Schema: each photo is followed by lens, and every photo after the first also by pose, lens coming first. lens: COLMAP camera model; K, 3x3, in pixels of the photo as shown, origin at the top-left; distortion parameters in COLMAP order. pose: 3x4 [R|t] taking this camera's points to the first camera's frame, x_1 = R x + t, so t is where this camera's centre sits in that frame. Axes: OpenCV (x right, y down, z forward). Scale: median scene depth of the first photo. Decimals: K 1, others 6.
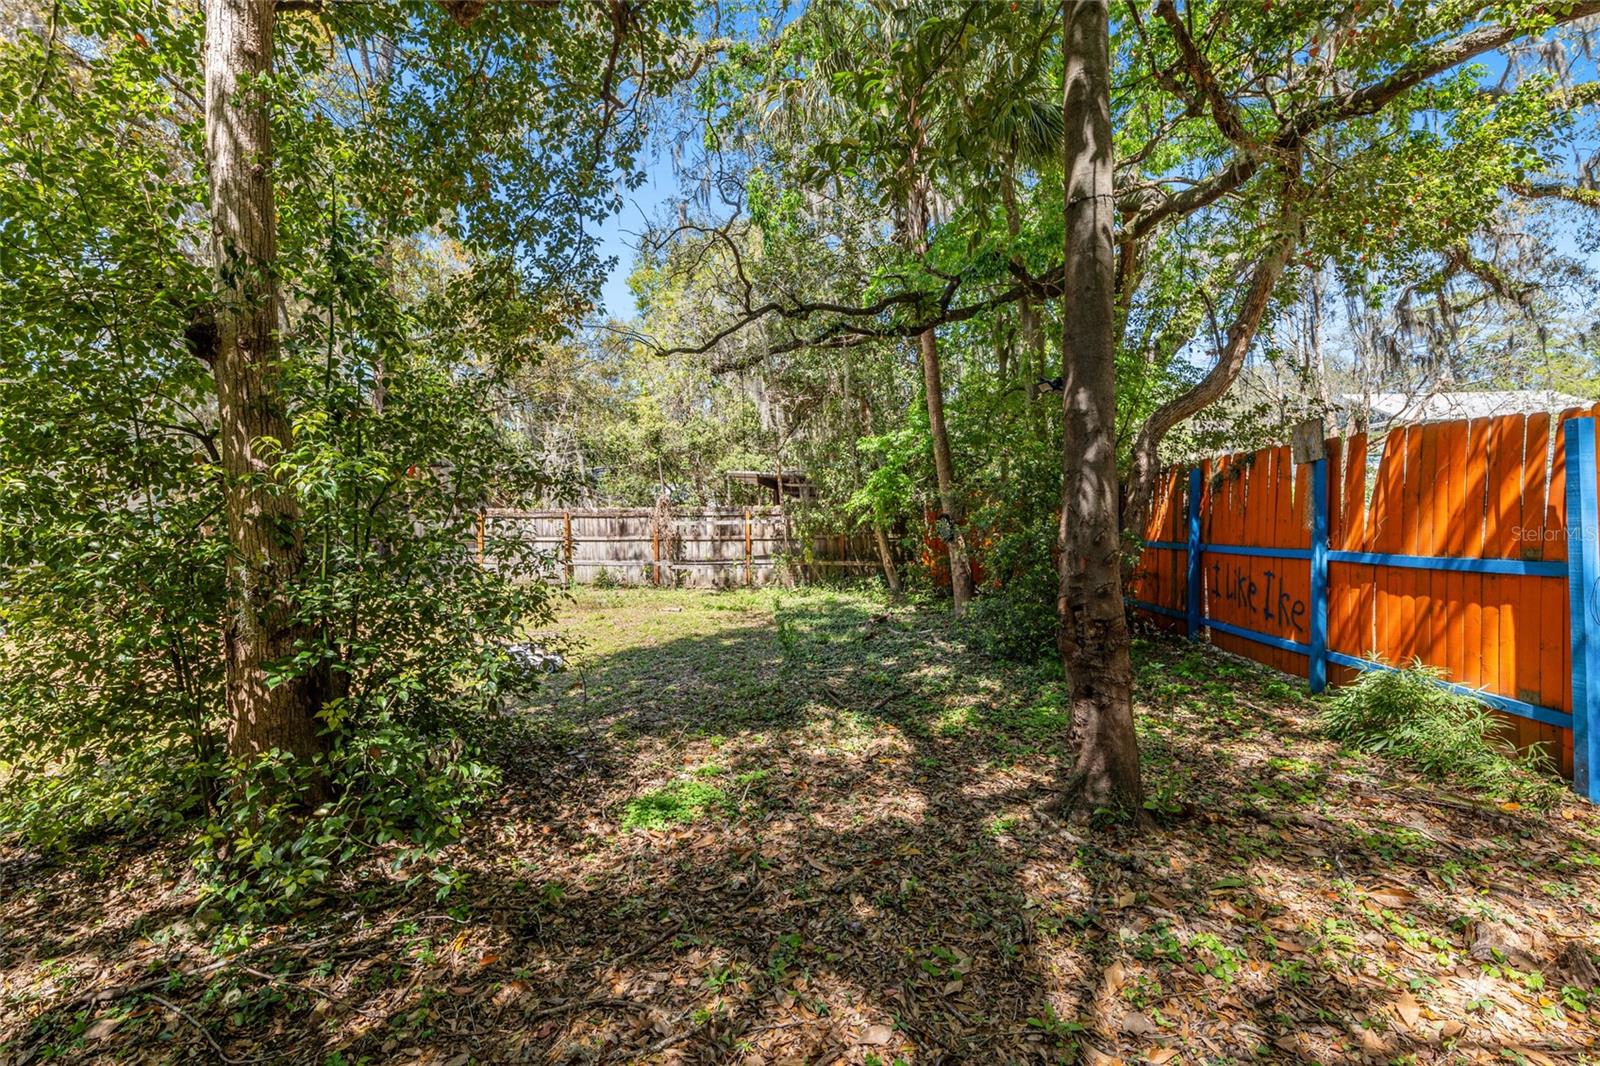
lens RADIAL K [[679.3, 0, 800.9], [0, 679.3, 530.8], [0, 0, 1]] dist [-0.000441, -0.000041]
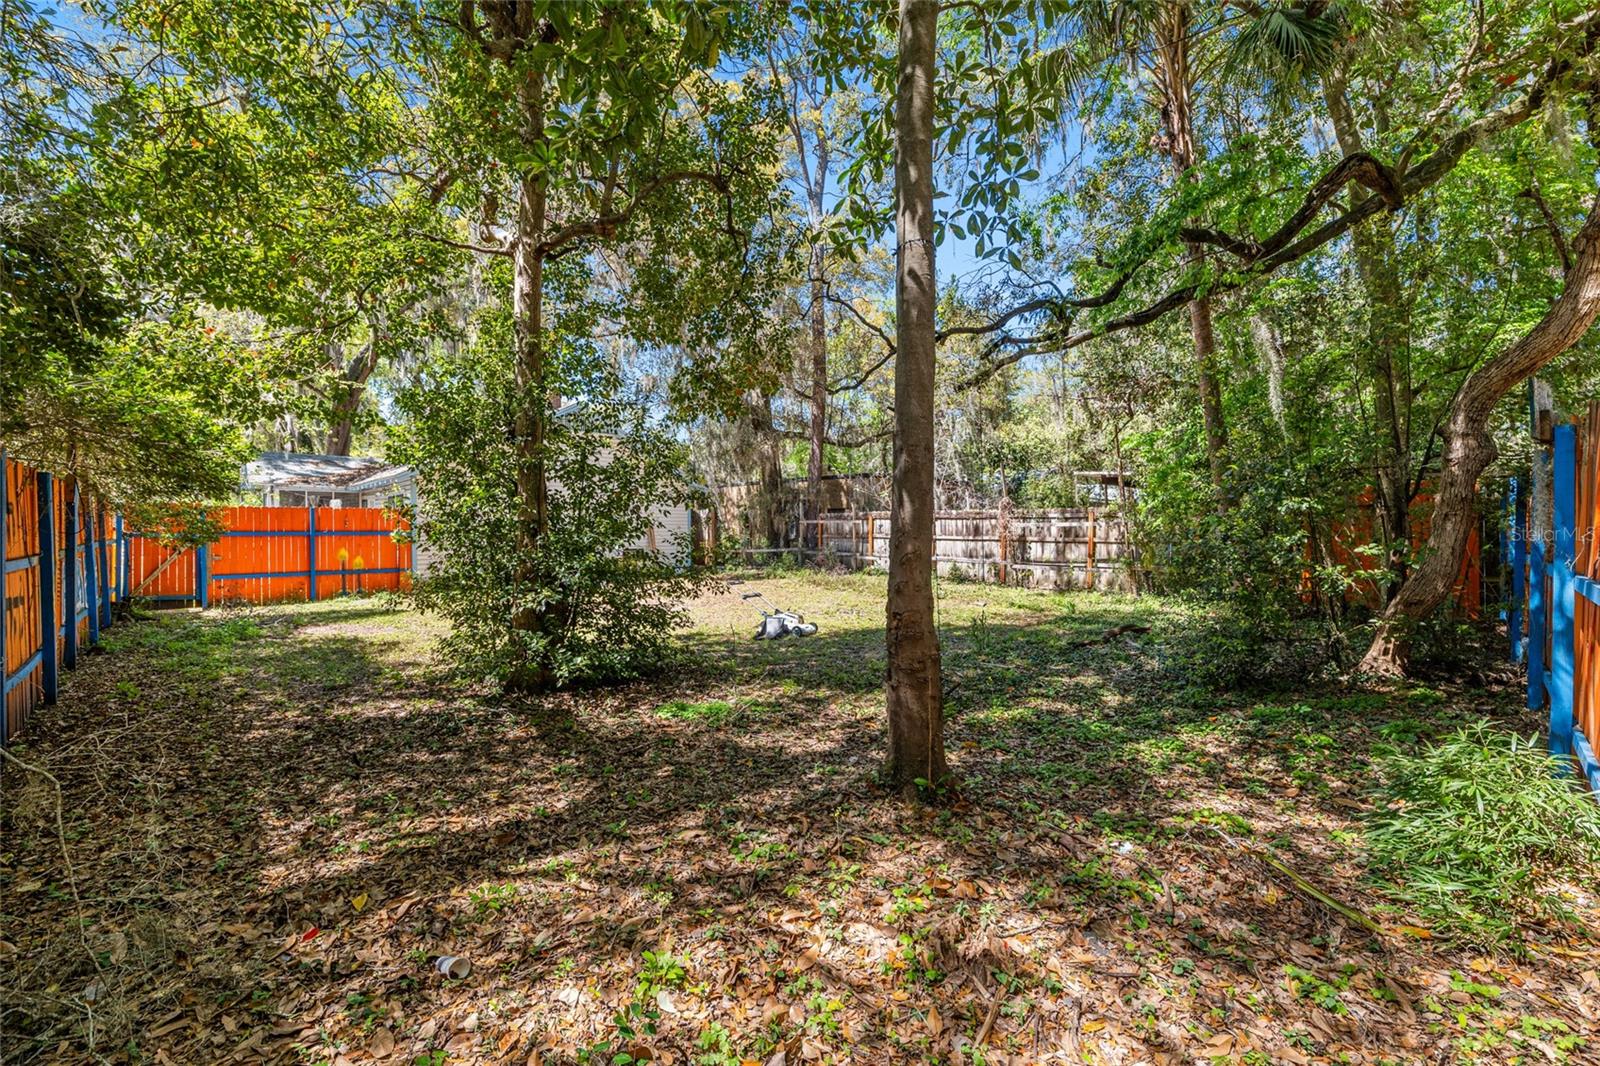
lens RADIAL K [[660.5, 0, 798.7], [0, 660.5, 530.5], [0, 0, 1]] dist [-0.004860, -0.000305]
pose [[0.758986, 0.012279, -0.650991, 0.218593], [-0.012195, 0.999915, 0.004642, -0.003187], [0.650992, 0.004416, 0.759072, 0.005373]]
